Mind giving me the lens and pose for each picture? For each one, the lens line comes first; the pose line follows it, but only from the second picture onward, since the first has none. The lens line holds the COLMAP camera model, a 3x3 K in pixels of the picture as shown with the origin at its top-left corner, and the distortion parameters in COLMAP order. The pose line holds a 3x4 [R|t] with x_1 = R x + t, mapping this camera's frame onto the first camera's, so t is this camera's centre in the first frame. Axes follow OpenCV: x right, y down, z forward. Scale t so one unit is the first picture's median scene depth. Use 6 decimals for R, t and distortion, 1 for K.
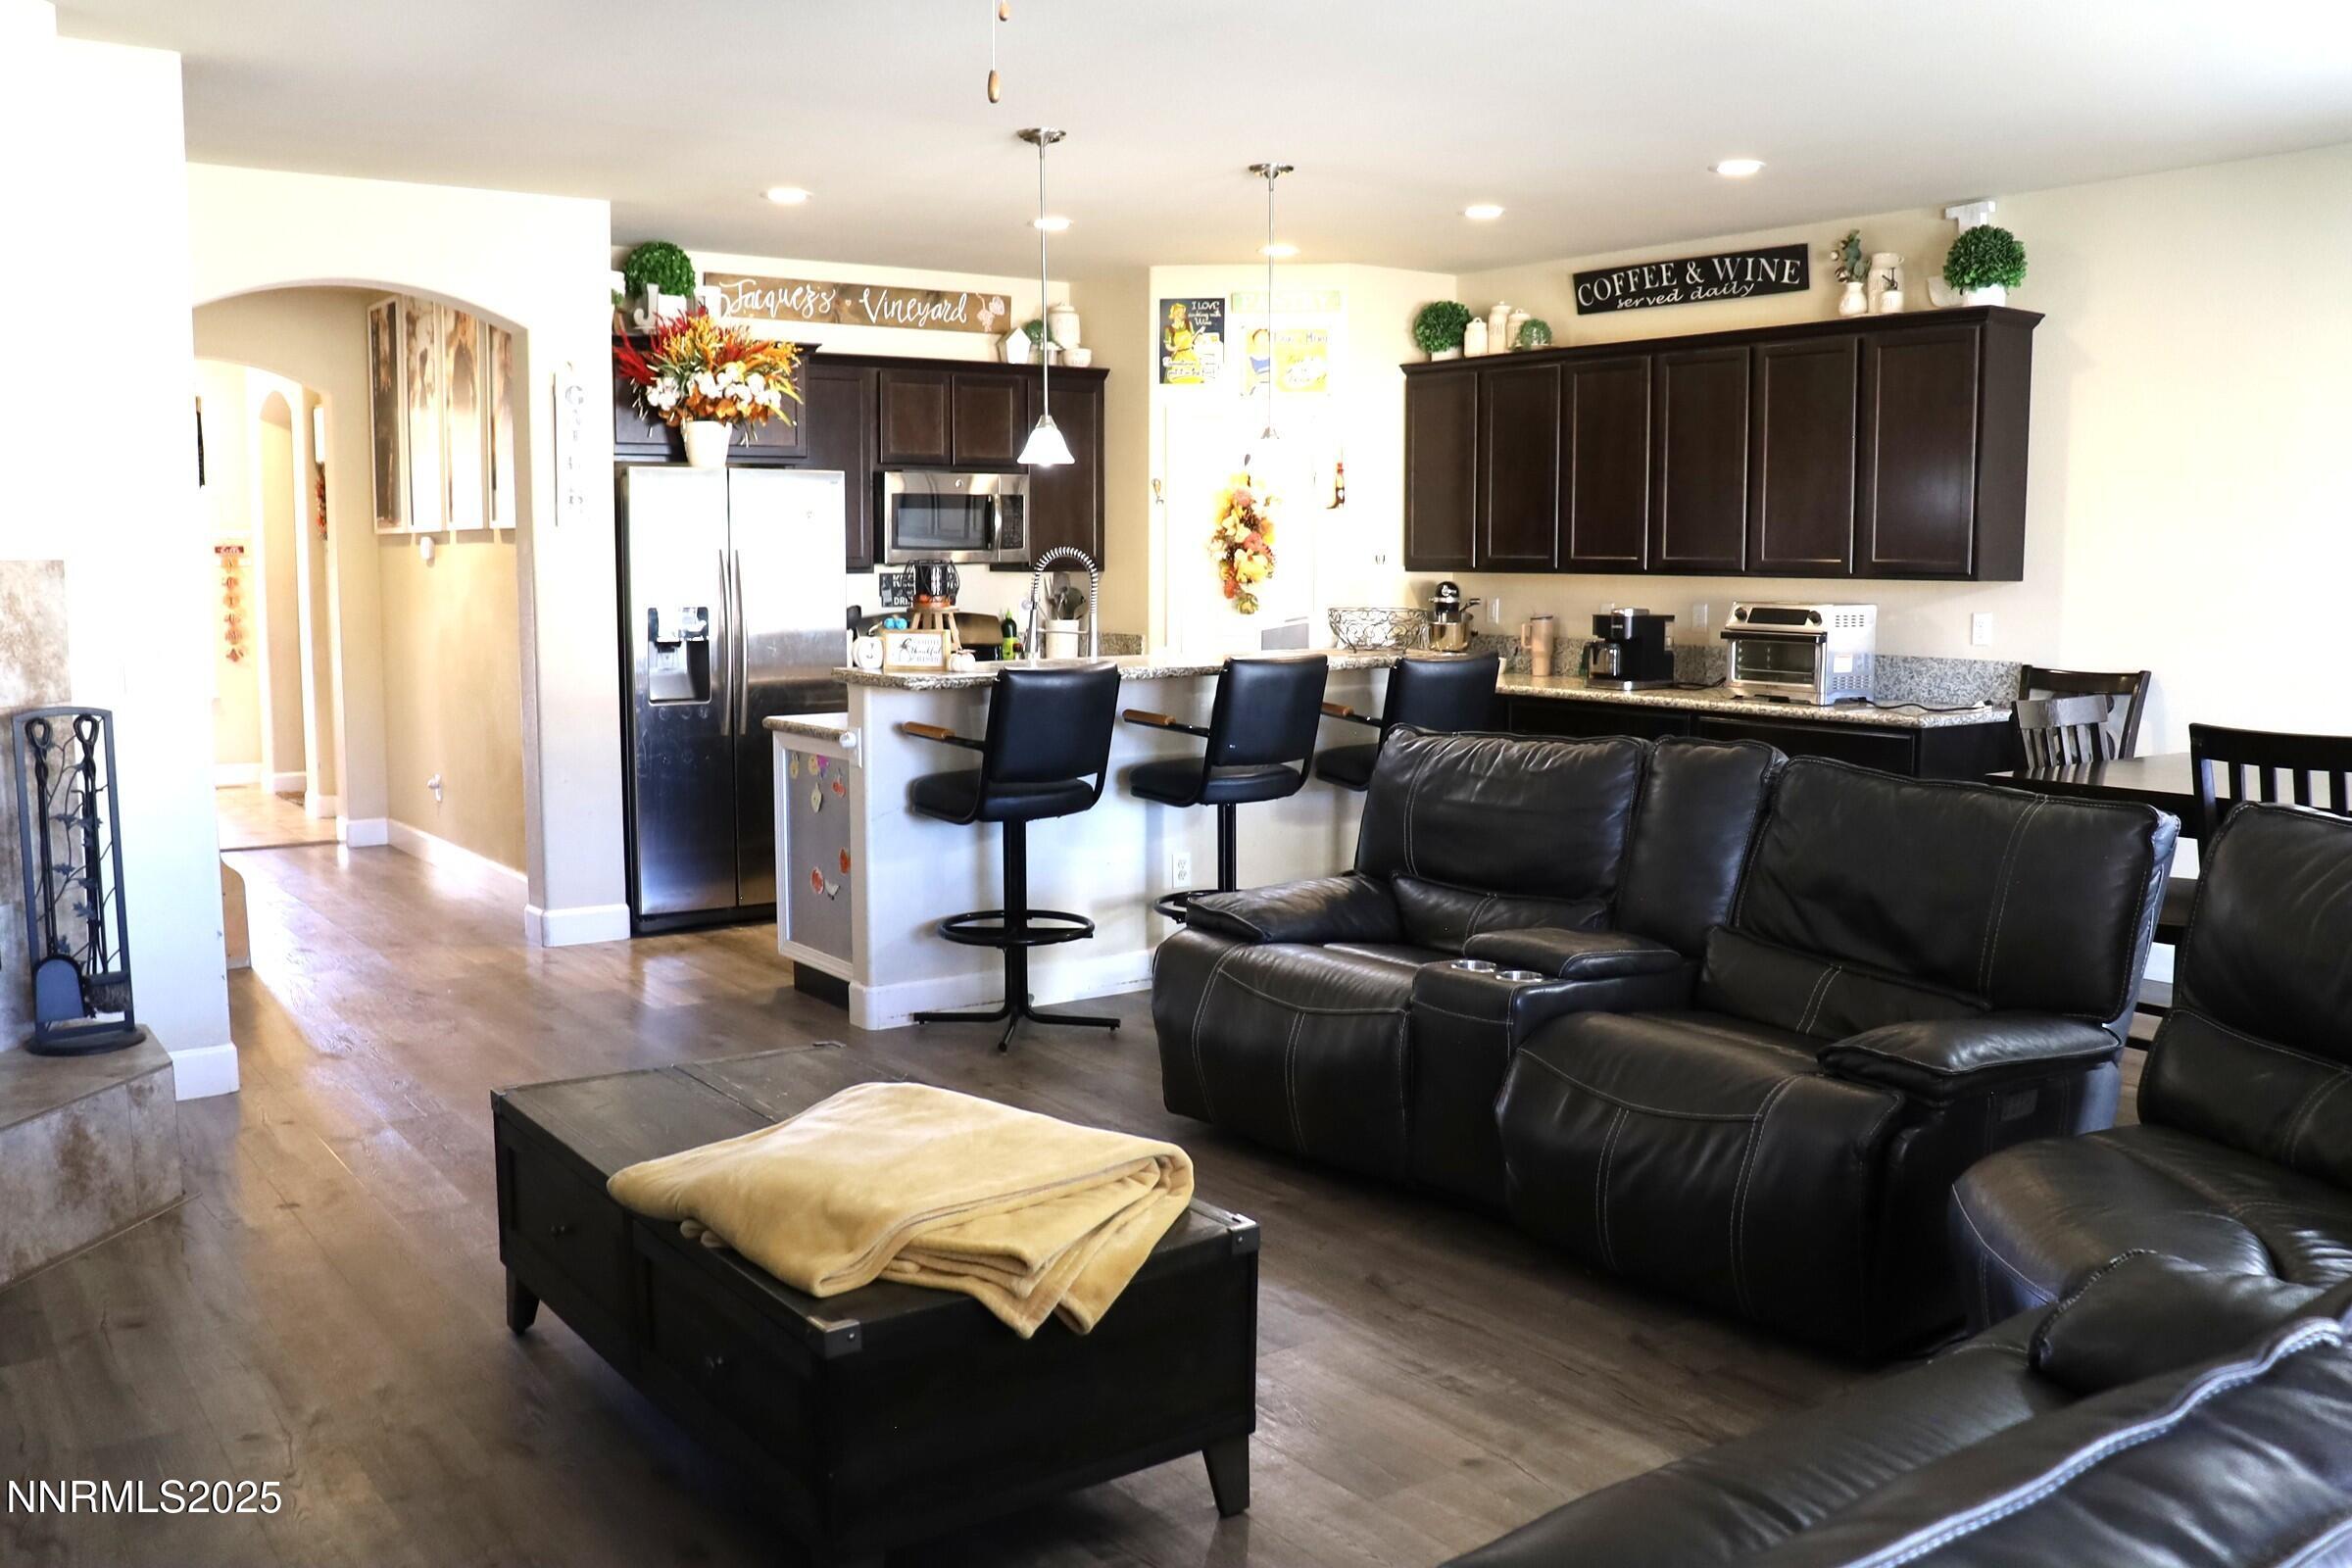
lens RADIAL K [[1965.5, 0, 1169.4], [0, 1965.5, 782.4], [0, 0, 1]] dist [-0.144215, 0.115521]
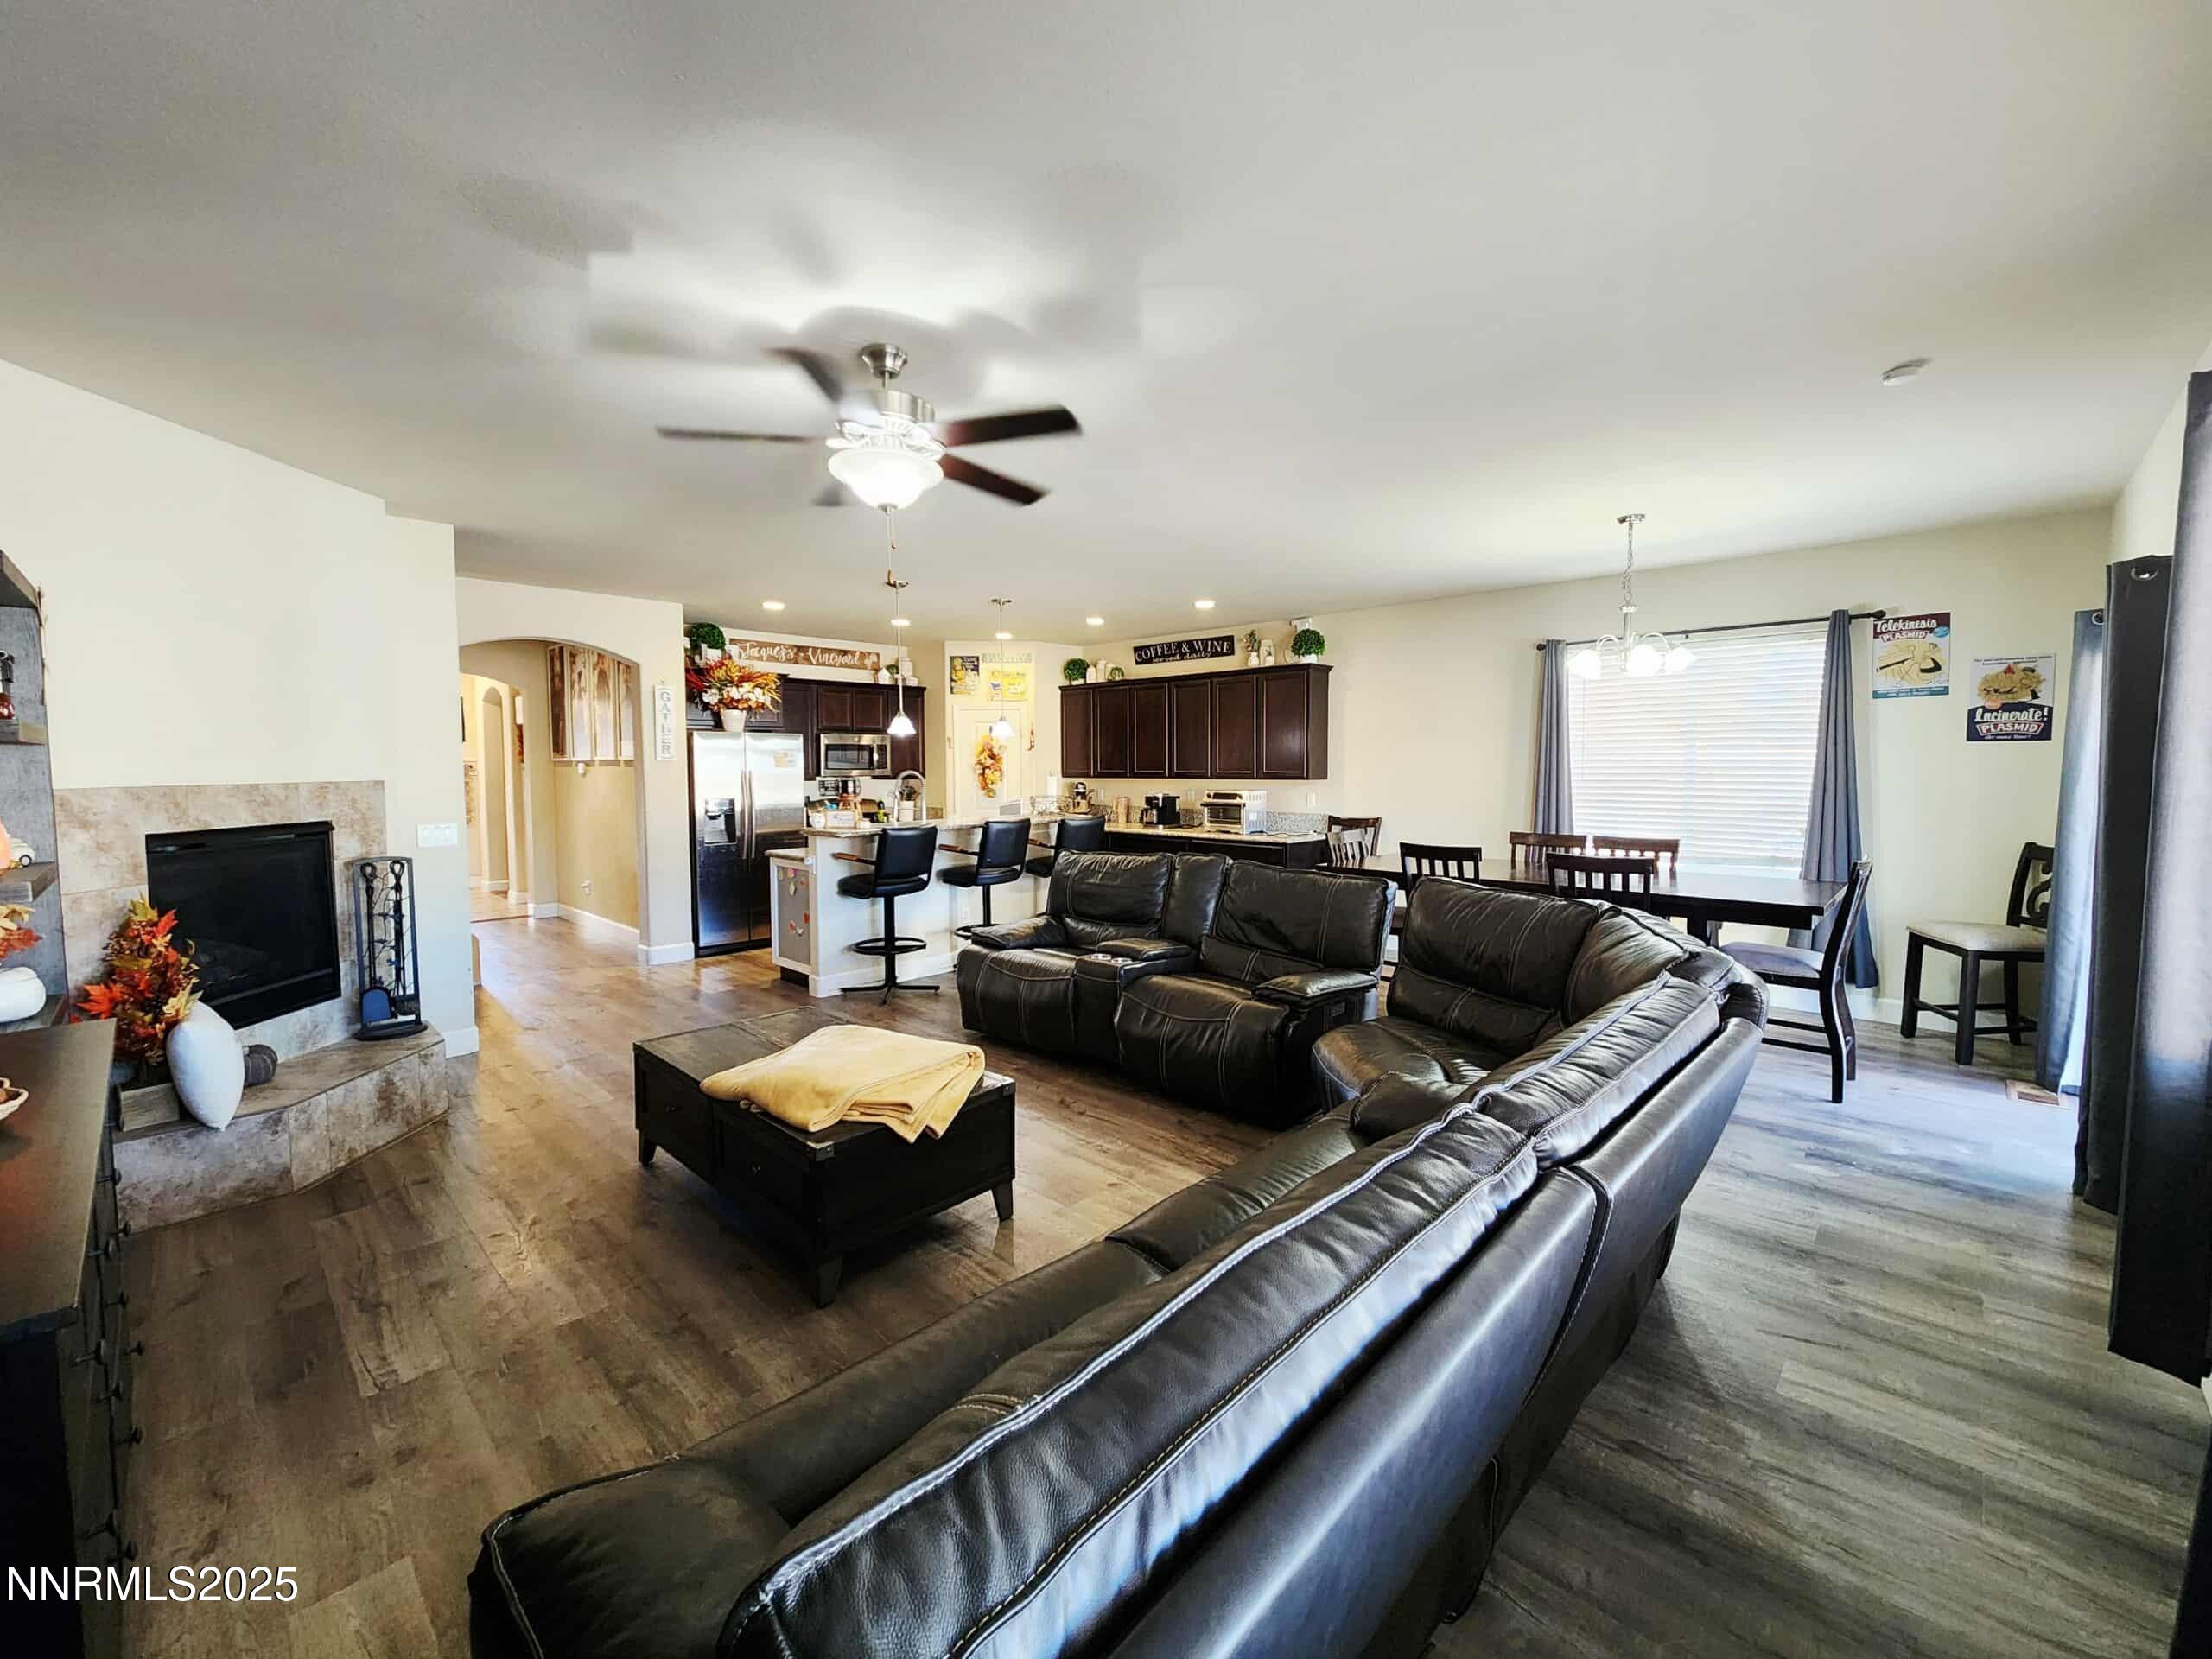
lens RADIAL K [[889.1, 0, 1113.4], [0, 889.1, 807.9], [0, 0, 1]] dist [0.002979, -0.000875]
pose [[0.983358, -0.014161, 0.181128, -0.010509], [0.026281, 0.997559, -0.064693, -0.007681], [-0.179770, 0.068376, 0.981329, -0.019193]]
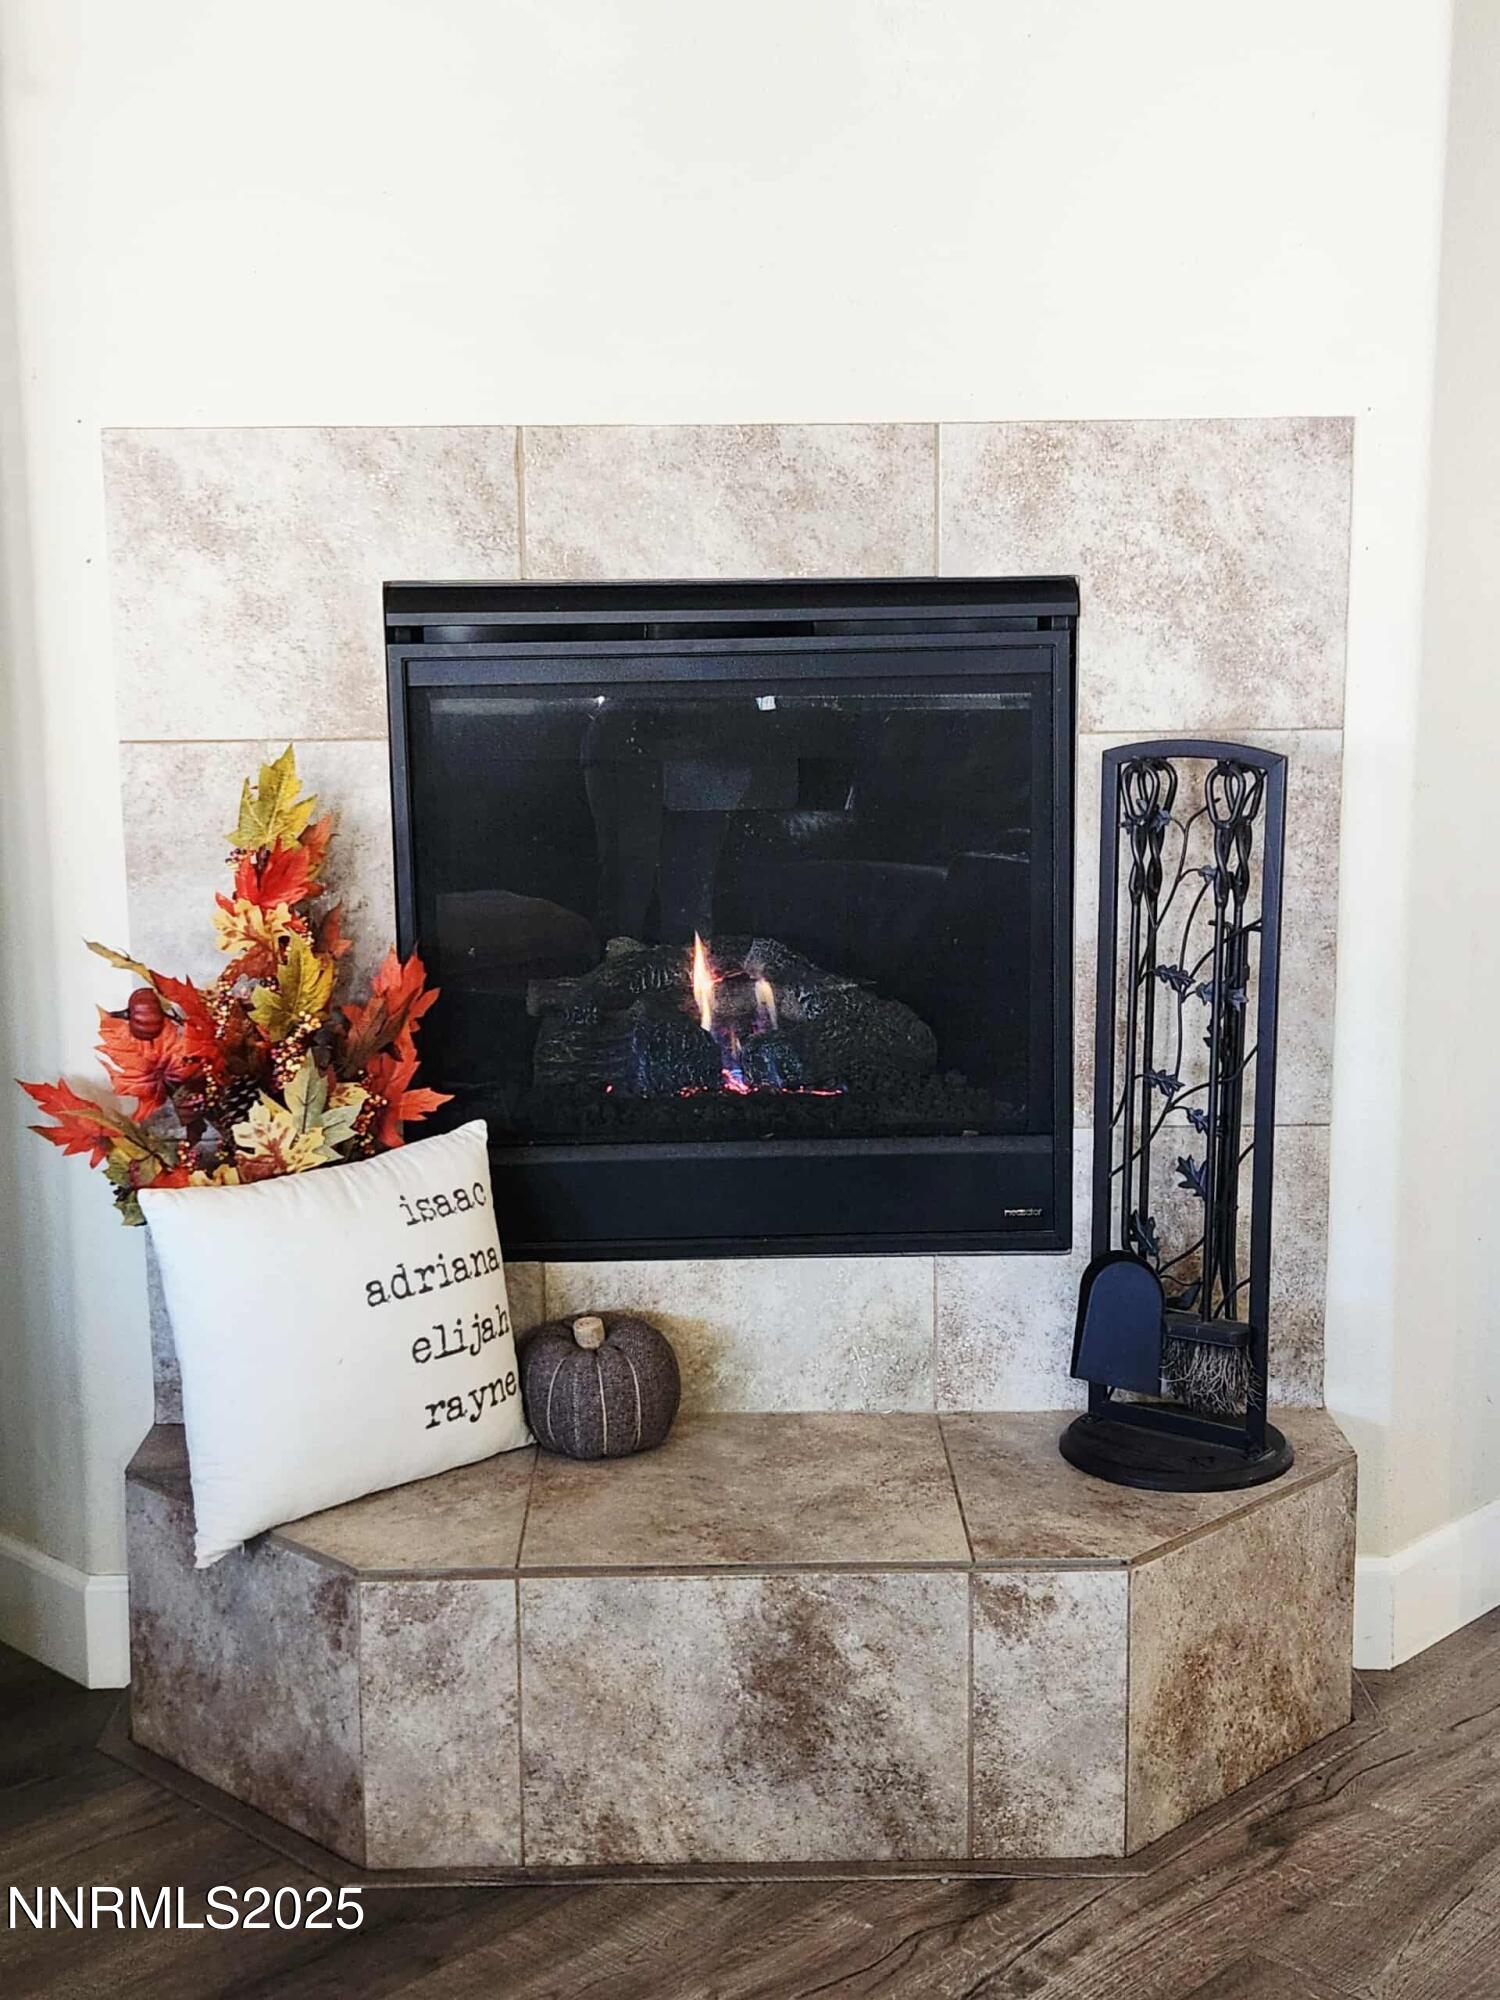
lens RADIAL K [[2553.3, 0, 750.0], [0, 2553.3, 994.1], [0, 0, 1]] dist [0.077020, 0.000000]
pose [[0.175059, 0.169928, -0.969783, 0.009408], [-0.105993, 0.982521, 0.153027, -0.042161], [0.978836, 0.076001, 0.190010, 0.522873]]
